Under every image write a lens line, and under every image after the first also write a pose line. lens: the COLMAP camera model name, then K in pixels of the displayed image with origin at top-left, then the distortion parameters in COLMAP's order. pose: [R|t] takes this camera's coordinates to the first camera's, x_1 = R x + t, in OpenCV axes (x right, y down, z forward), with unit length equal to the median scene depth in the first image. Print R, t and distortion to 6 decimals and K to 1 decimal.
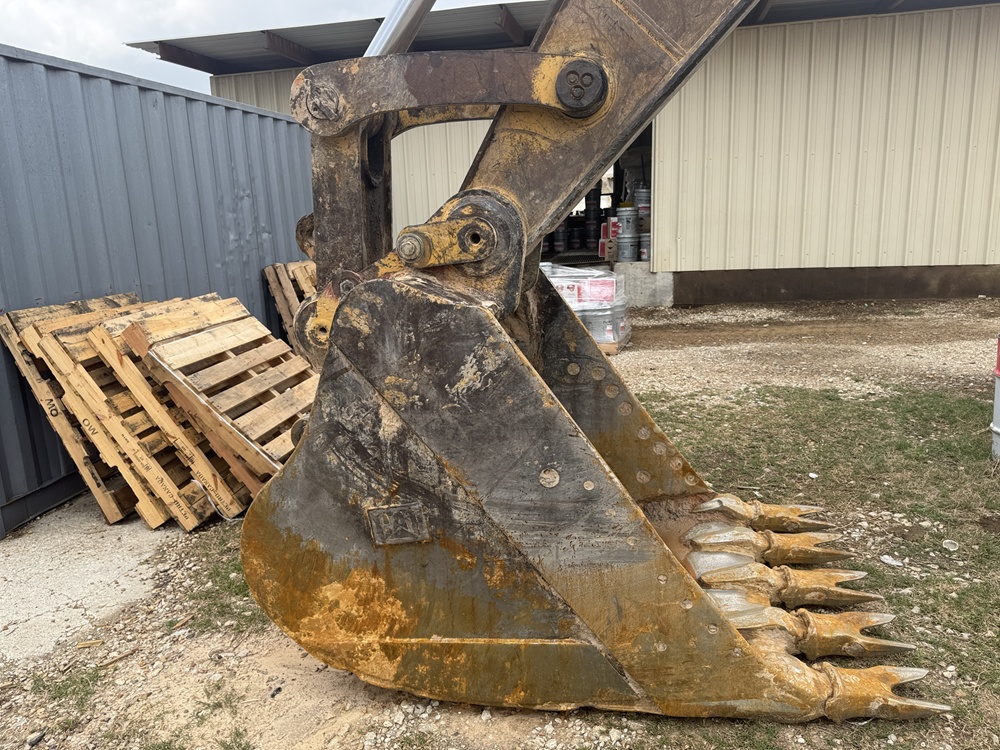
lens RADIAL K [[755.1, 0, 491.6], [0, 755.1, 376.8], [0, 0, 1]] dist [0.170507, -0.354726]
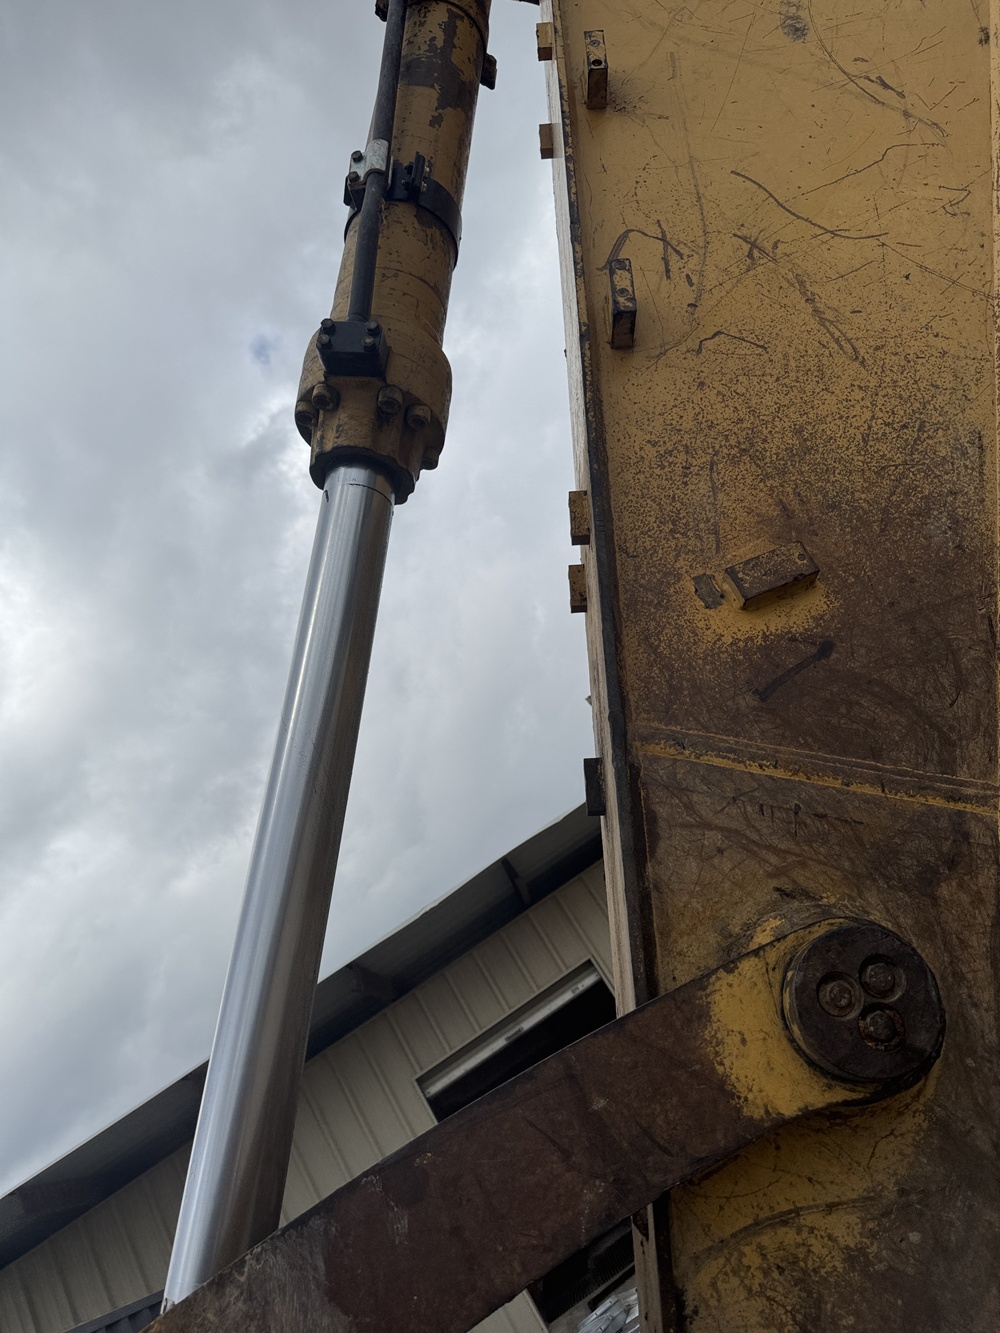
lens RADIAL K [[929.0, 0, 504.8], [0, 929.0, 675.2], [0, 0, 1]] dist [0.057332, -0.082045]
pose [[0.861977, -0.407911, 0.301004, -0.065771], [0.505675, 0.649820, -0.567474, -0.305196], [0.035880, 0.641360, 0.766400, 0.584864]]
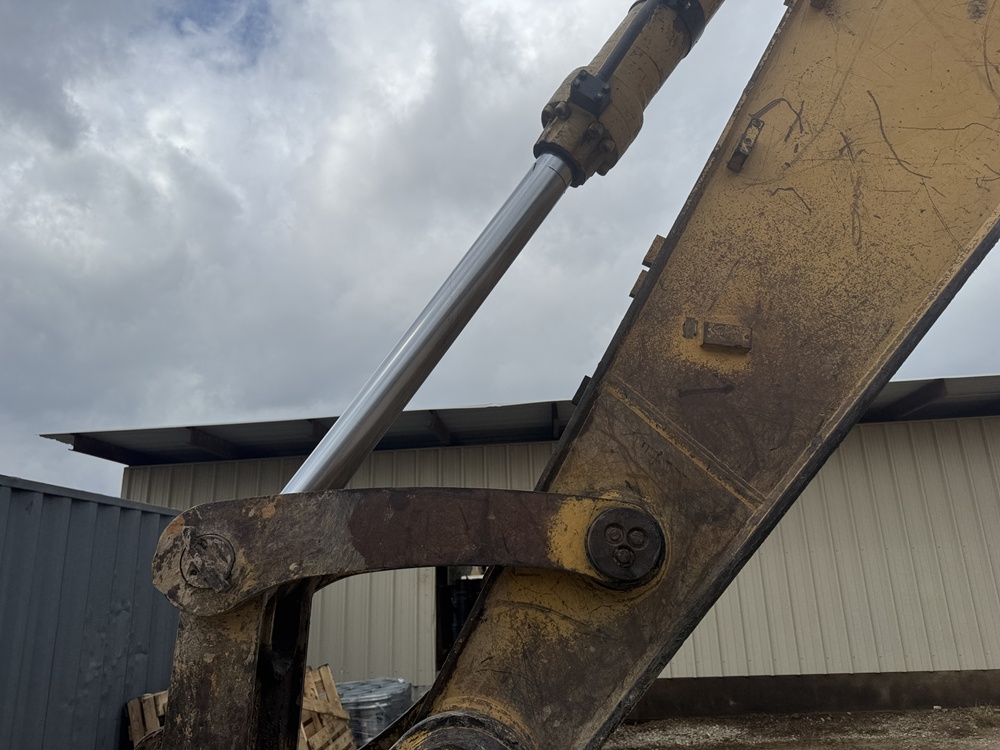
lens RADIAL K [[709.0, 0, 486.3], [0, 709.0, 369.8], [0, 0, 1]] dist [0.071990, -0.085752]
pose [[0.993139, 0.036163, 0.111205, -0.067528], [0.021834, 0.876908, -0.480161, -0.210657], [-0.114881, 0.479295, 0.870102, 0.401015]]
